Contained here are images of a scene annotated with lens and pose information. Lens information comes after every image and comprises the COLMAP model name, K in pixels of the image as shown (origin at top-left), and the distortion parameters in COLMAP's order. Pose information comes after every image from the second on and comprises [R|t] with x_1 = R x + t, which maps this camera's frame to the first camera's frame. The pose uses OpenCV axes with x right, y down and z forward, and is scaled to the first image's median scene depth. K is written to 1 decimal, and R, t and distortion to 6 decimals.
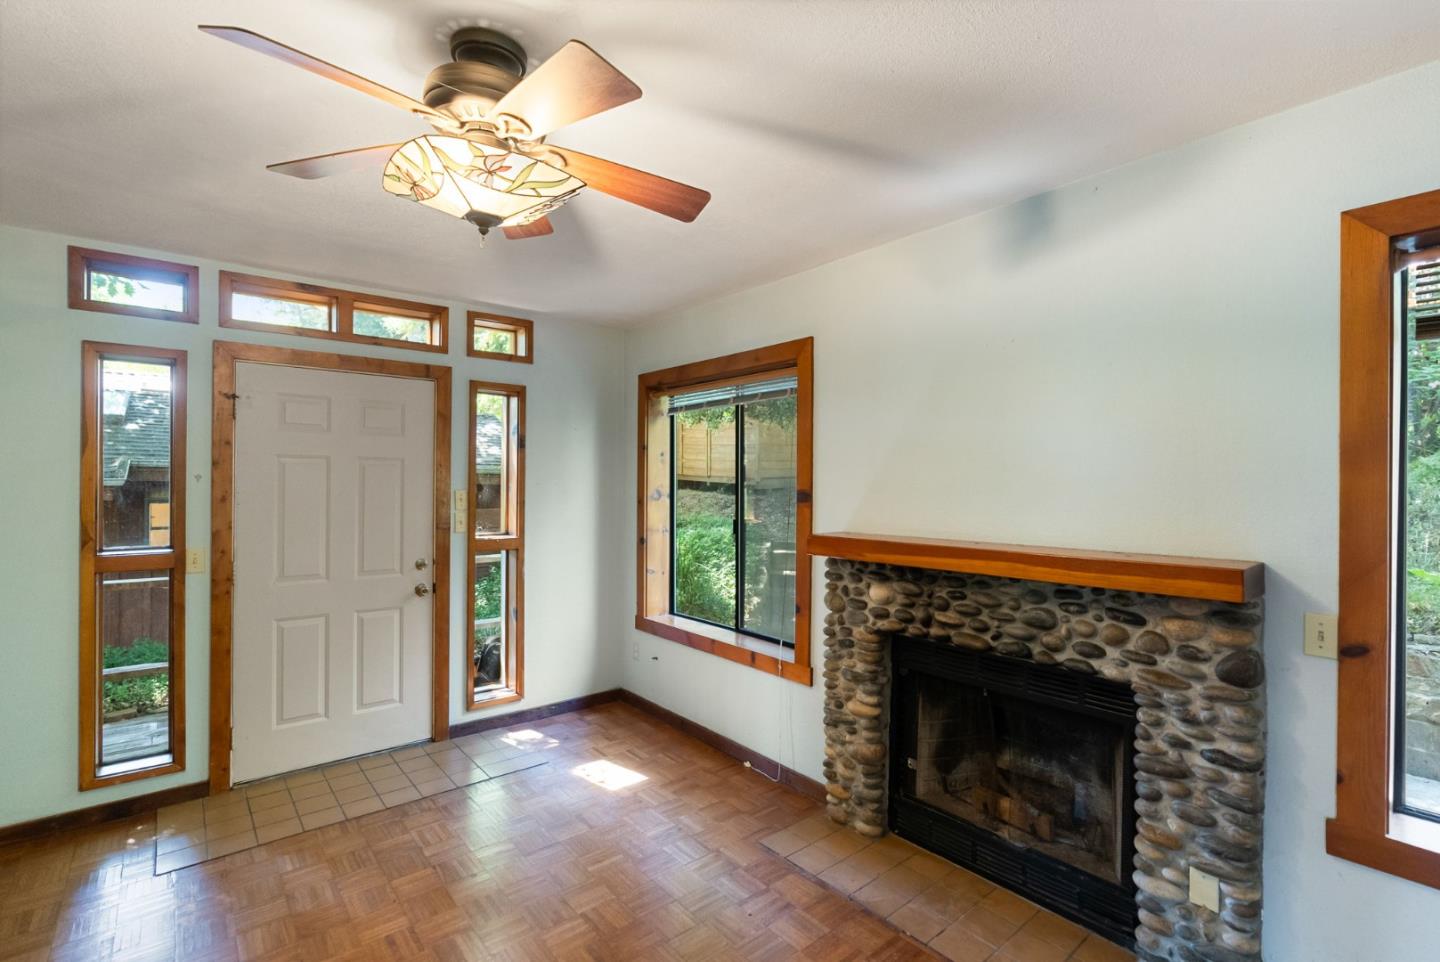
lens RADIAL K [[654.2, 0, 720.0], [0, 654.2, 481.0], [0, 0, 1]] dist [-0.001149, 0.000099]
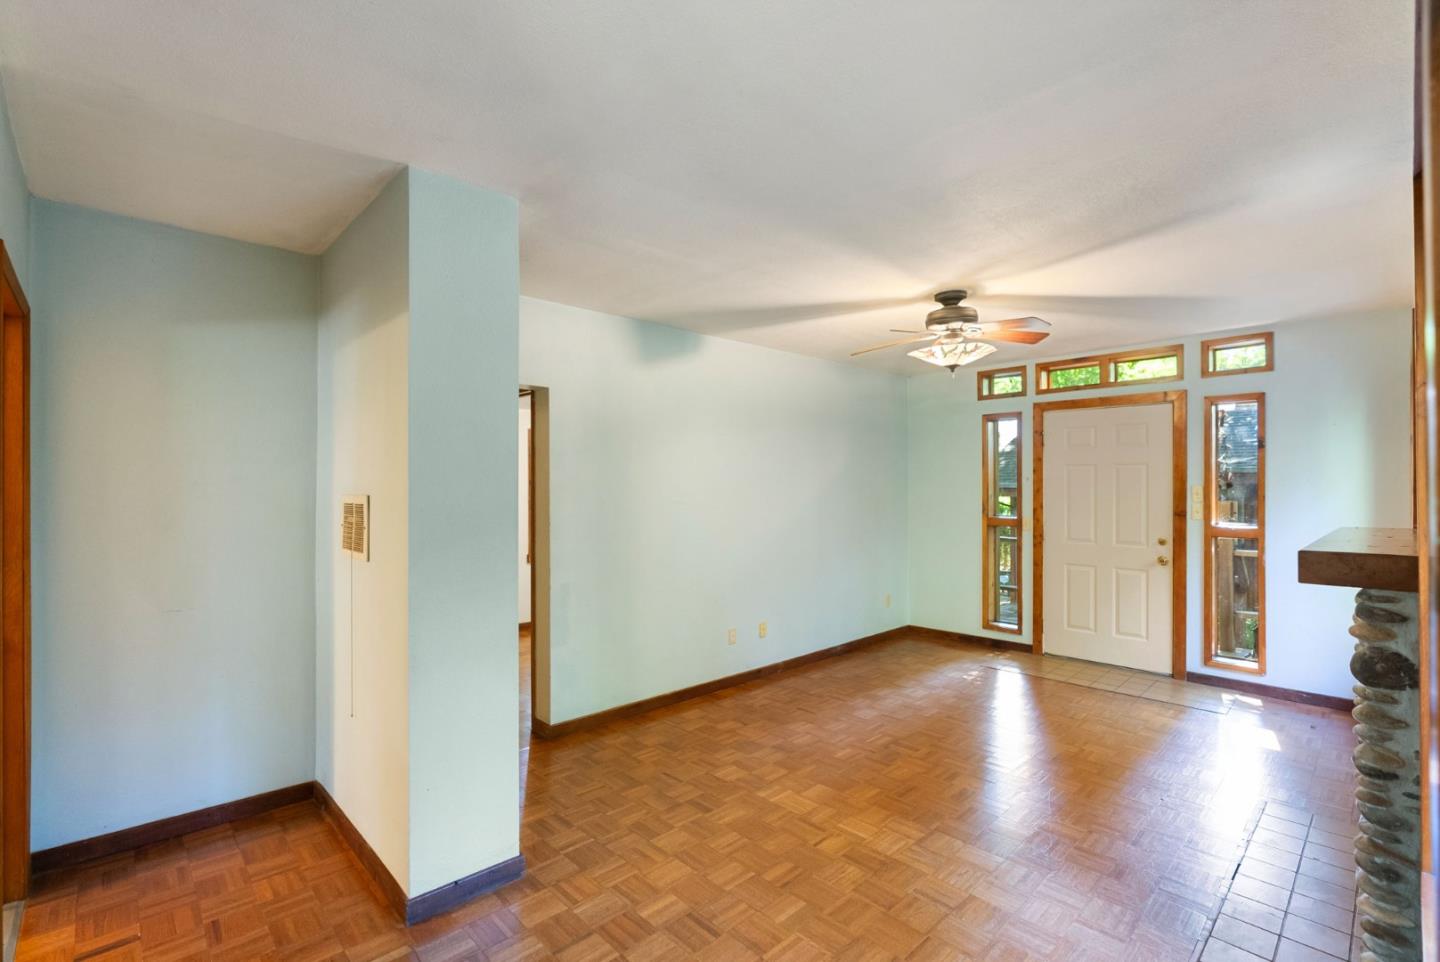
lens RADIAL K [[654.2, 0, 720.0], [0, 654.2, 481.0], [0, 0, 1]] dist [-0.001149, 0.000099]
pose [[0.078092, -0.010481, -0.996891, 0.808139], [0.007978, 0.999919, -0.009888, 0.009526], [0.996914, -0.007181, 0.078169, -0.007129]]
